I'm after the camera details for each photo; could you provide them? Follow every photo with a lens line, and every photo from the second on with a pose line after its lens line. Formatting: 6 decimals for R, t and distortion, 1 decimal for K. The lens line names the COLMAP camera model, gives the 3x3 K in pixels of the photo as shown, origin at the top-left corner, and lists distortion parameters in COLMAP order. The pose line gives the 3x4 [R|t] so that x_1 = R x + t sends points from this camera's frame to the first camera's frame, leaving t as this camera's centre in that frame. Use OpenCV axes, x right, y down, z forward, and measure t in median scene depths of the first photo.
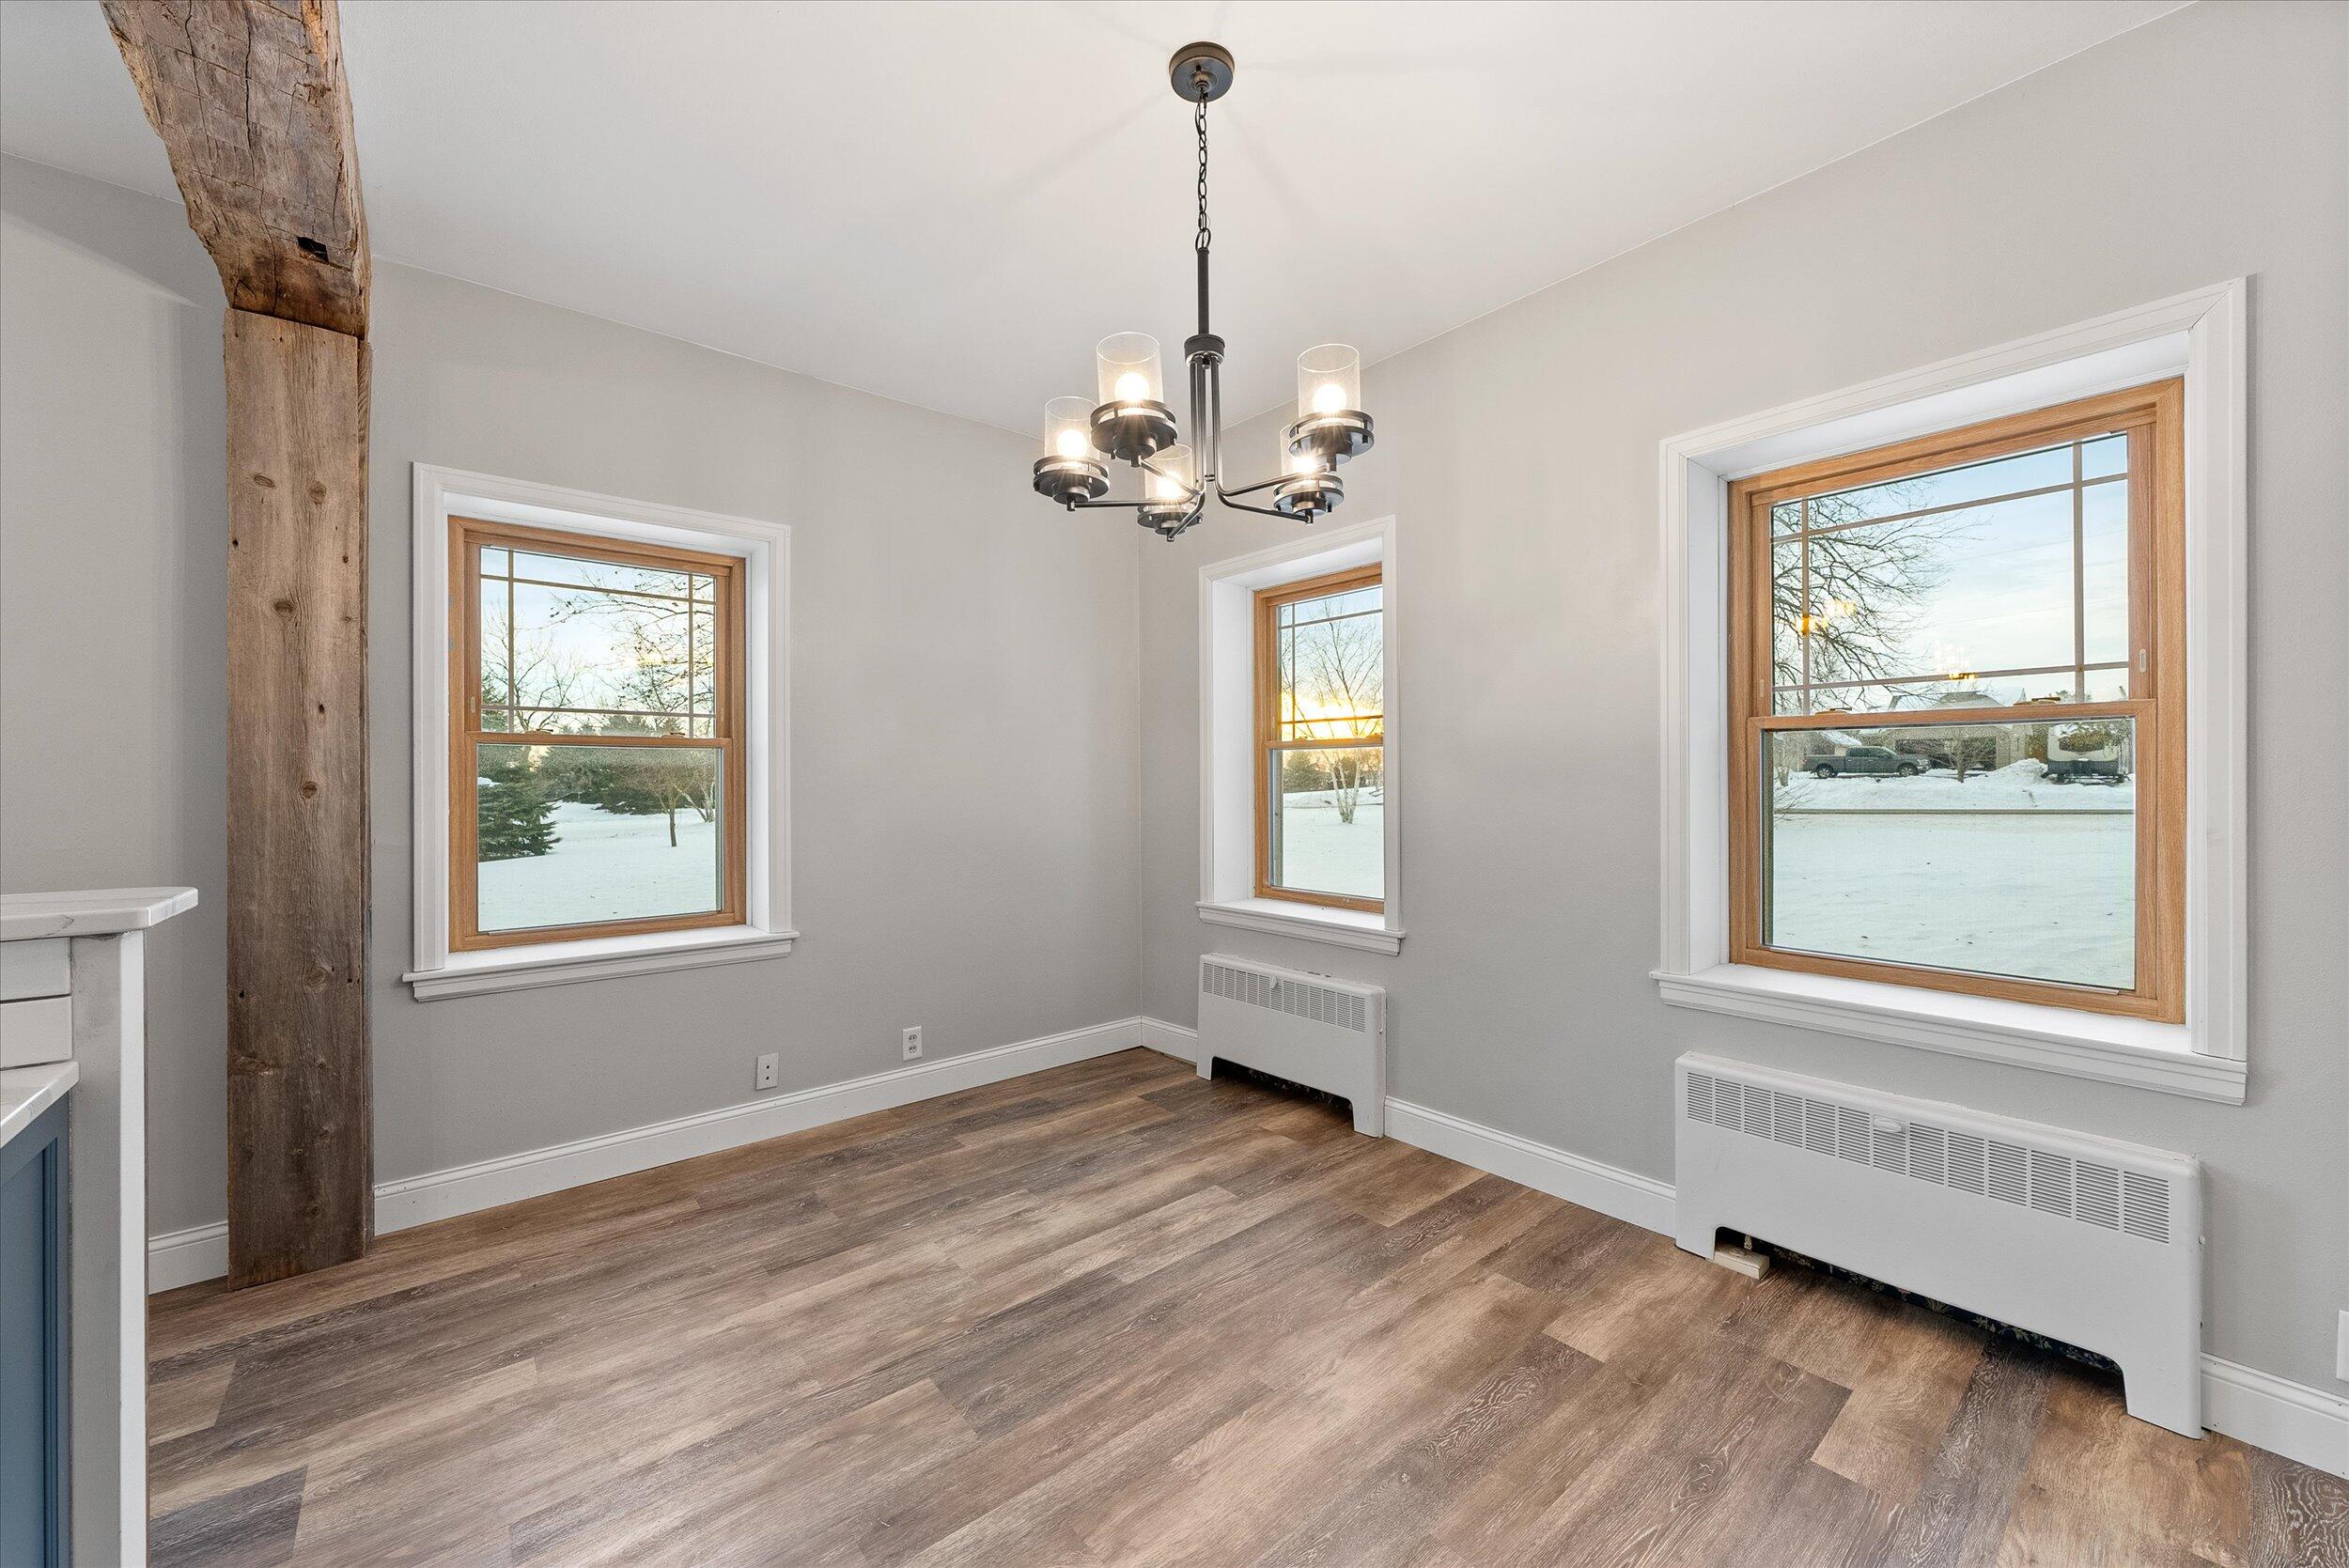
lens RADIAL K [[893.5, 0, 1169.5], [0, 893.5, 779.5], [0, 0, 1]] dist [-0.001658, -0.000109]
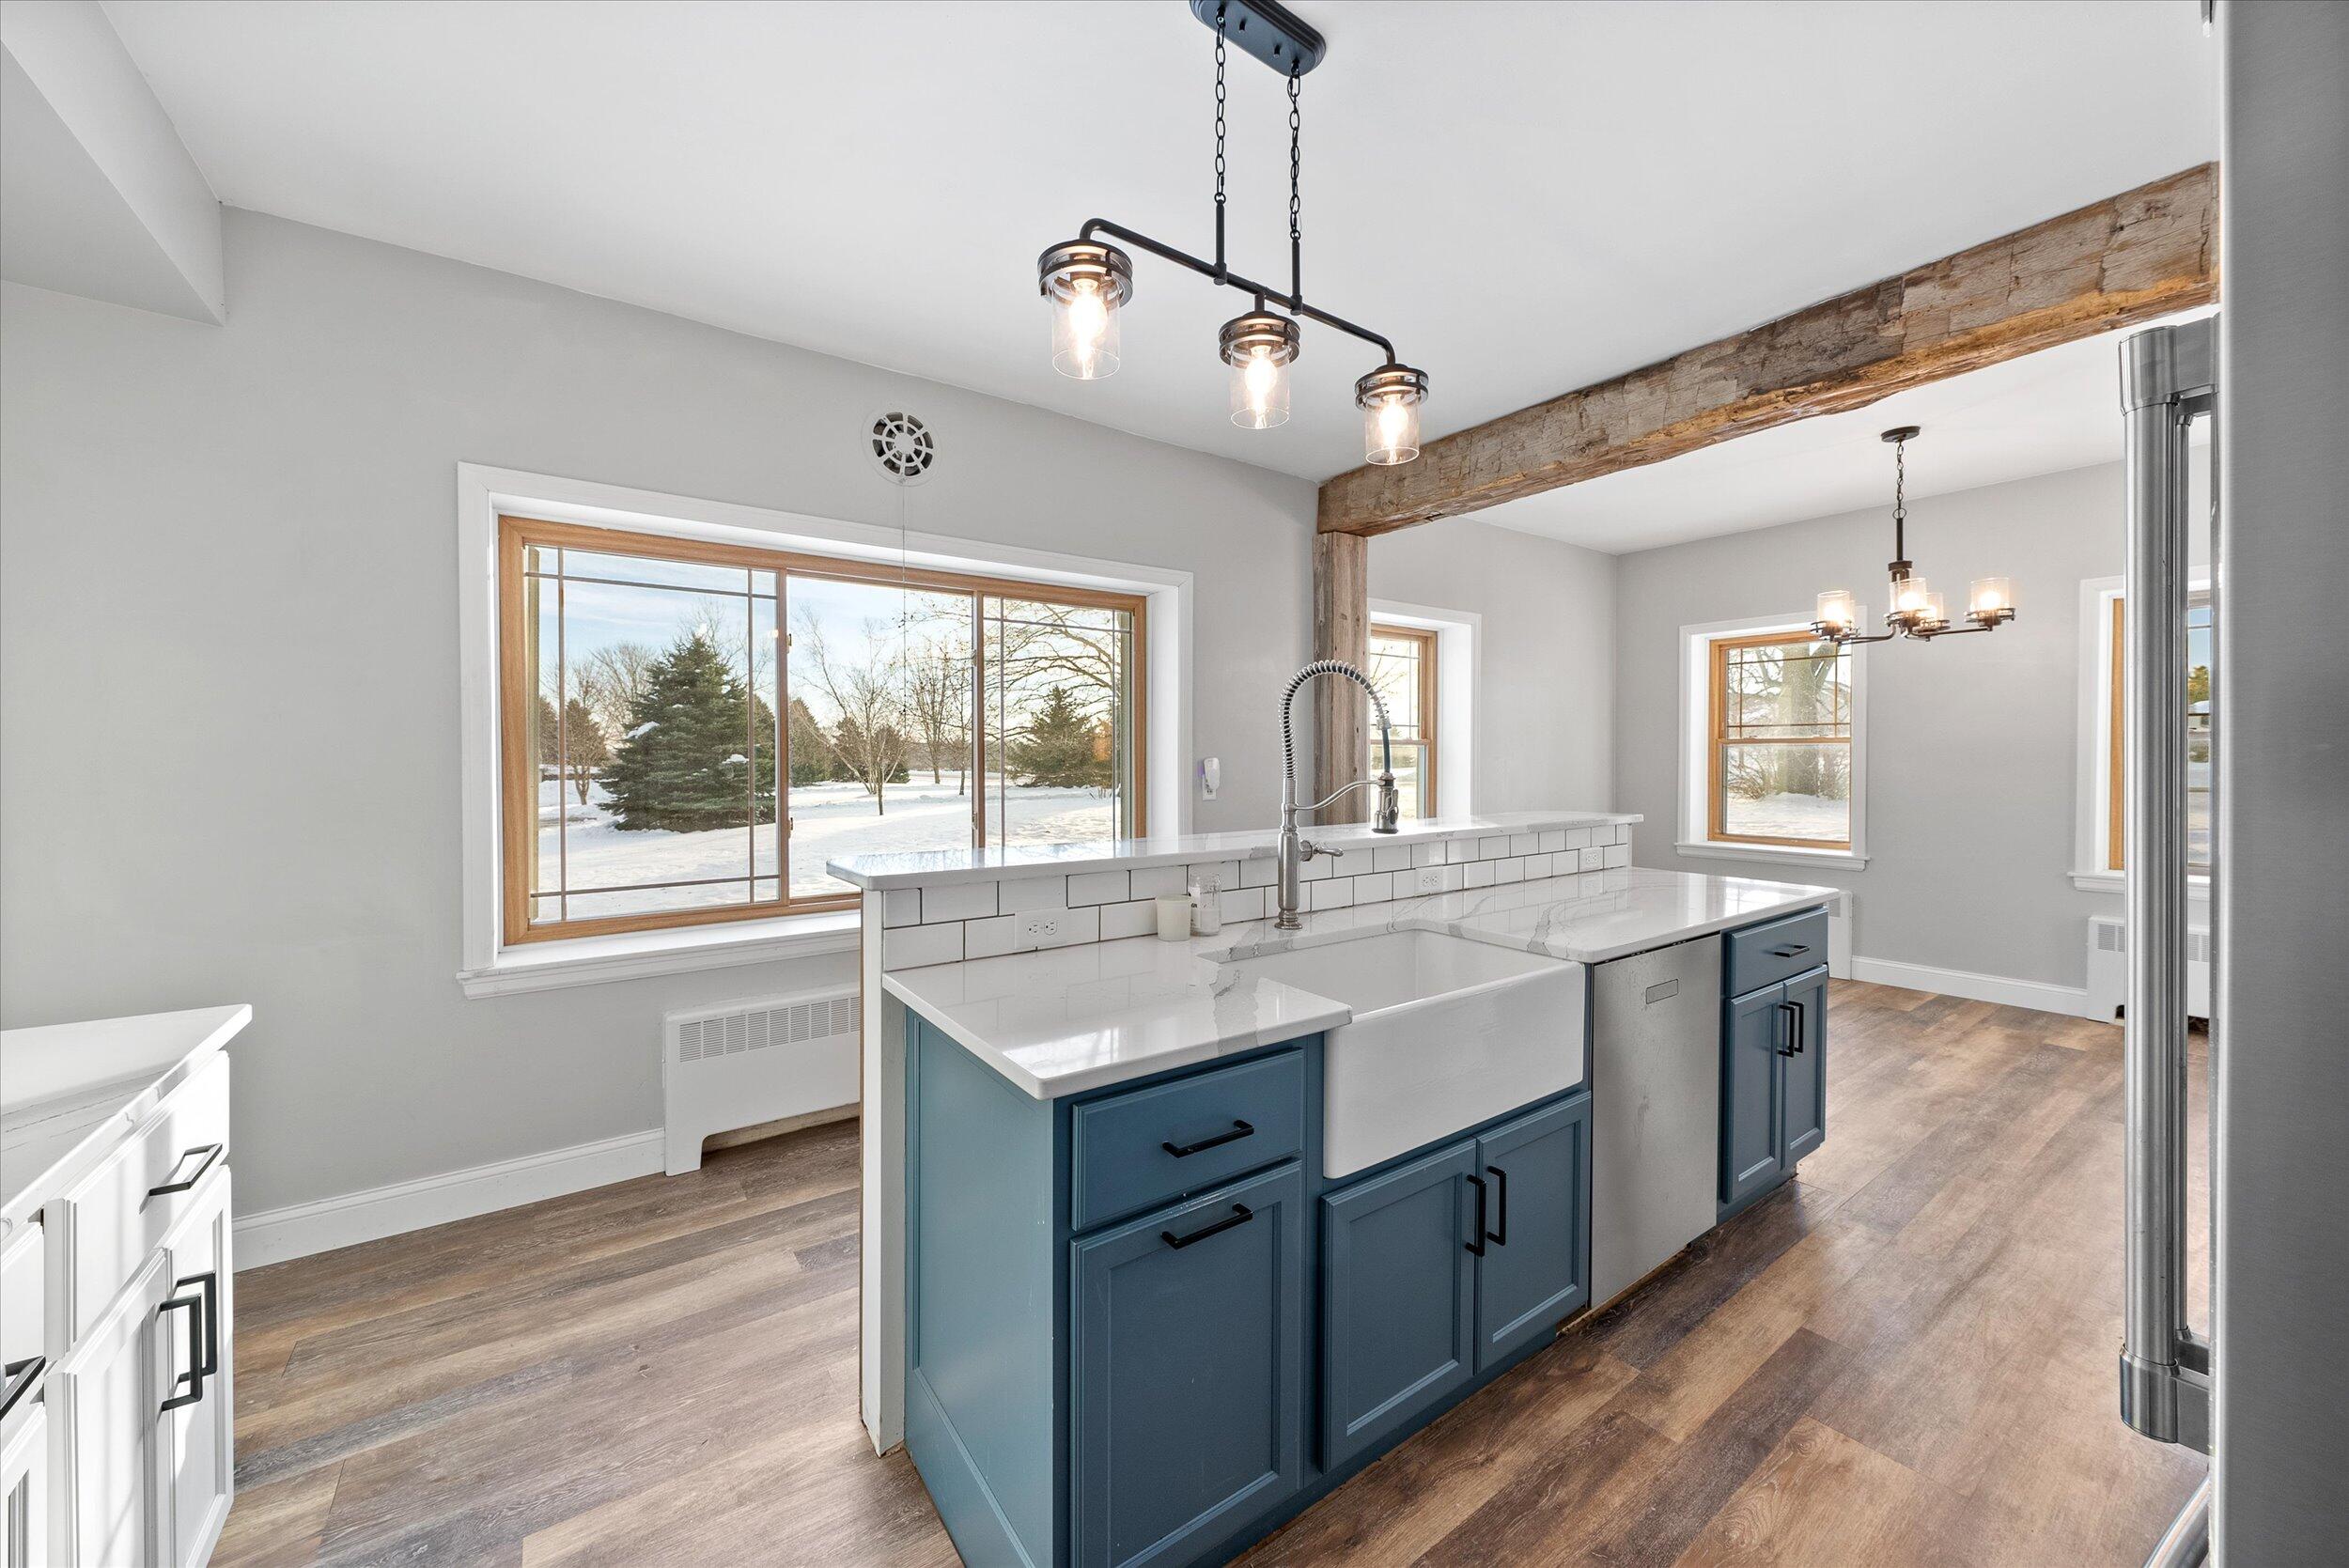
lens RADIAL K [[873.7, 0, 1174.1], [0, 873.7, 770.2], [0, 0, 1]] dist [-0.001465, -0.000070]
pose [[0.997319, 0.002946, -0.073112, -1.223932], [-0.001762, 0.999866, 0.016259, -0.022450], [0.073151, -0.016086, 0.997191, -0.962990]]
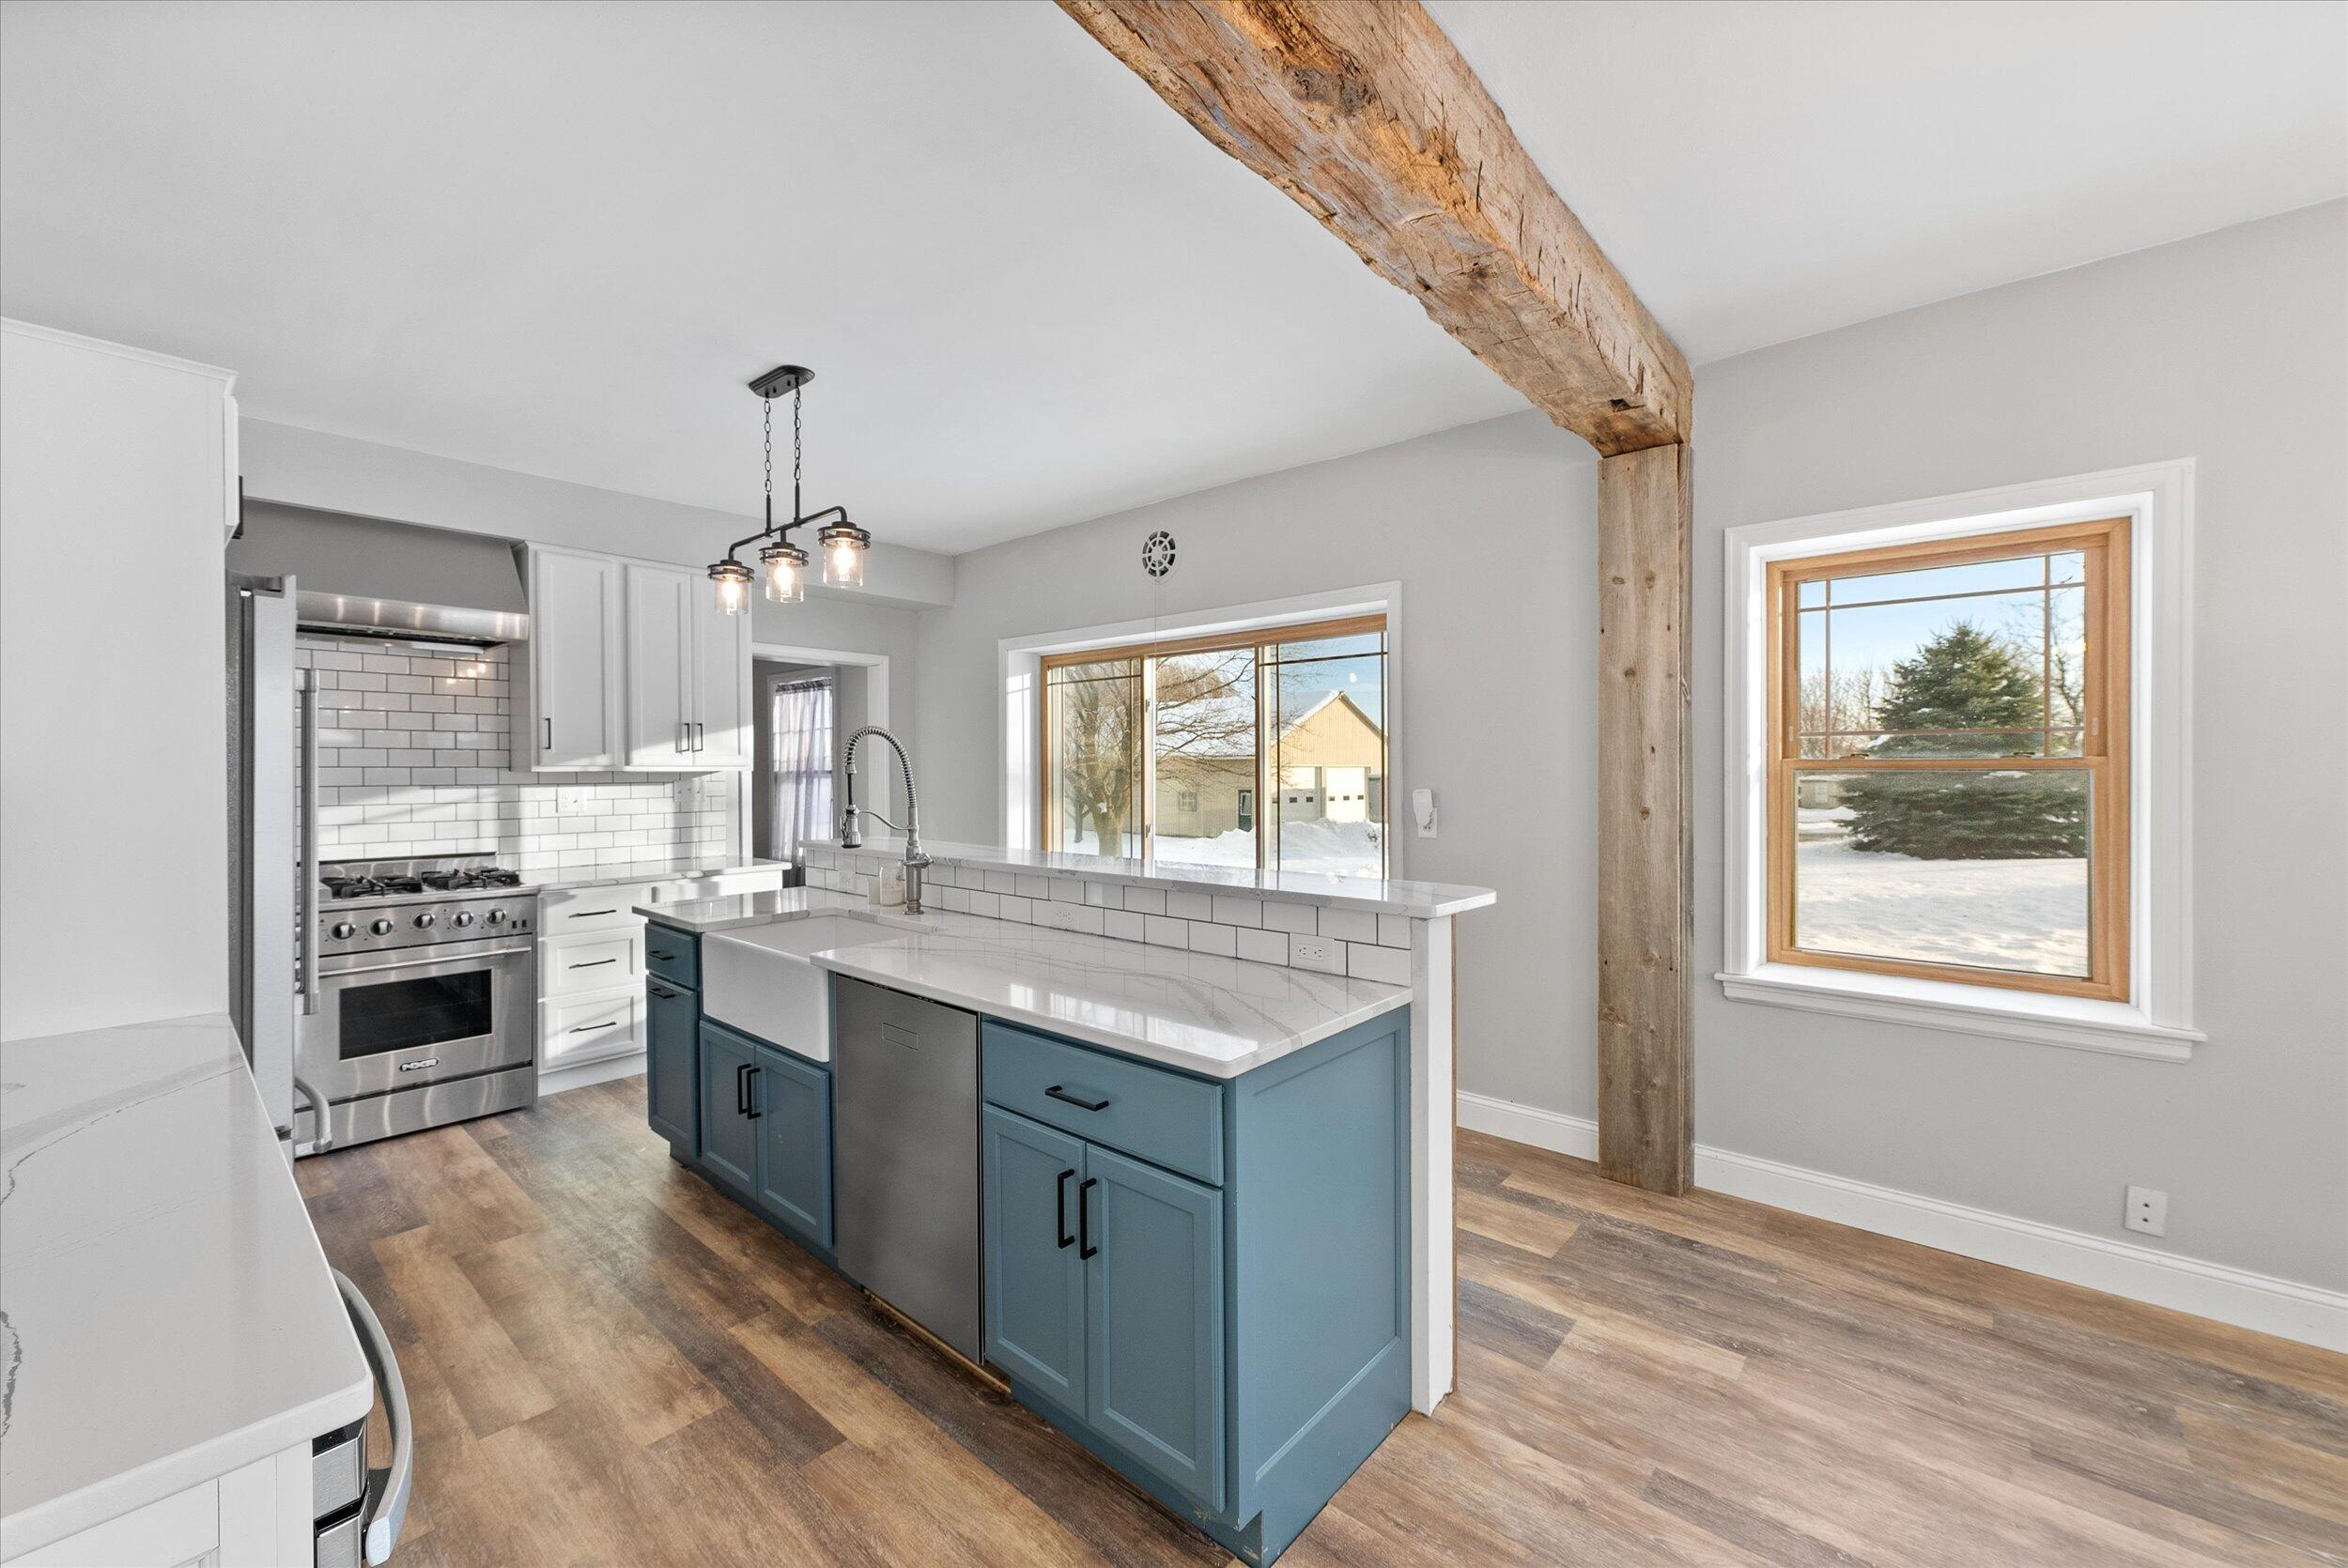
lens RADIAL K [[919.1, 0, 1179.0], [0, 919.1, 774.5], [0, 0, 1]] dist [-0.000663, 0.000652]
pose [[0.164607, 0.007504, -0.986331, 0.225478], [0.002733, 0.999964, 0.008064, -0.056932], [0.986355, -0.004023, 0.164581, 0.123781]]
